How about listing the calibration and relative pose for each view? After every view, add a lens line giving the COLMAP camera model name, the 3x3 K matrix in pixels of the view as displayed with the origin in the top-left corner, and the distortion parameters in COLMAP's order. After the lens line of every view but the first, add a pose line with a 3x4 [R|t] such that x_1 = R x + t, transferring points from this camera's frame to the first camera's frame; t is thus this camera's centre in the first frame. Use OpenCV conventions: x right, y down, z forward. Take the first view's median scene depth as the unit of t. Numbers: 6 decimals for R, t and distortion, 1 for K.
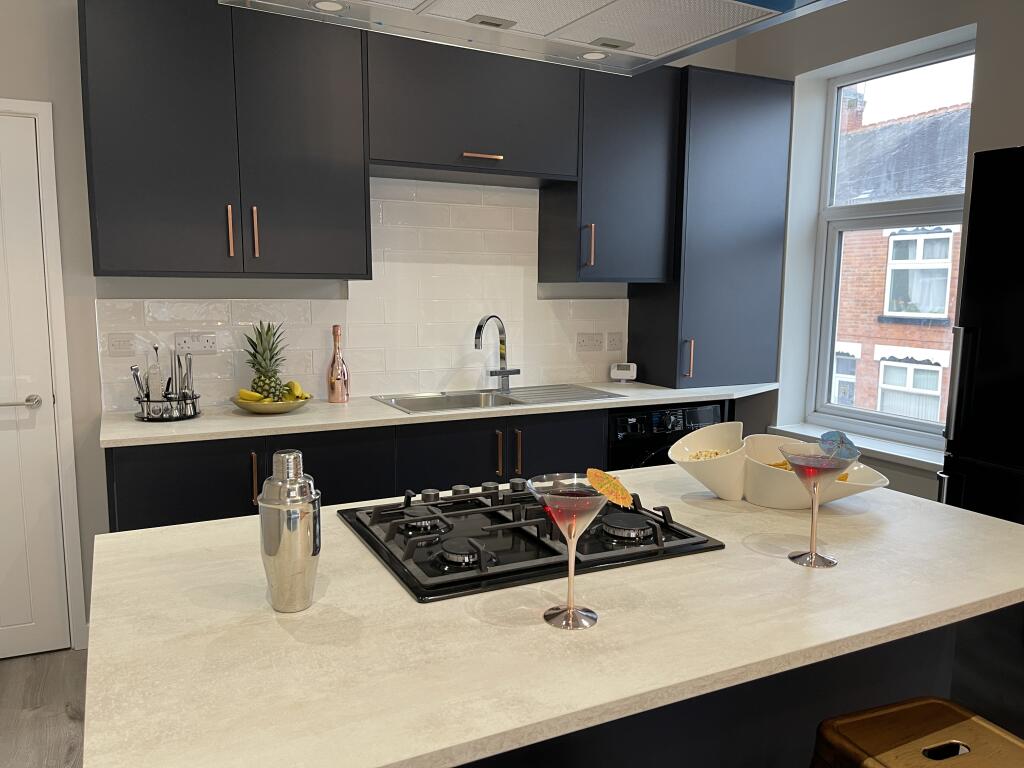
lens RADIAL K [[804.5, 0, 512.0], [0, 804.5, 384.0], [0, 0, 1]] dist [-0.005424, 0.000143]
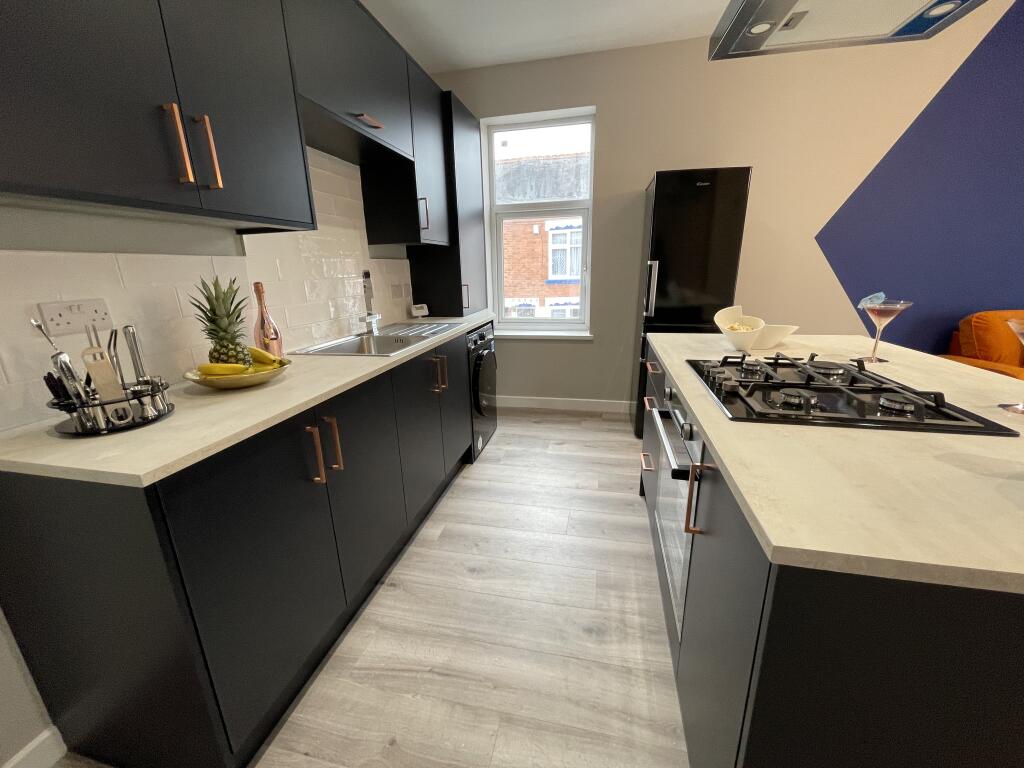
lens RADIAL K [[413.8, 0, 512.0], [0, 413.8, 384.0], [0, 0, 1]] dist [-0.005053, 0.000398]
pose [[0.632118, -0.232385, 0.739205, -0.414254], [0.126654, 0.972127, 0.197303, -0.015246], [-0.764451, -0.031096, 0.643931, 0.455695]]
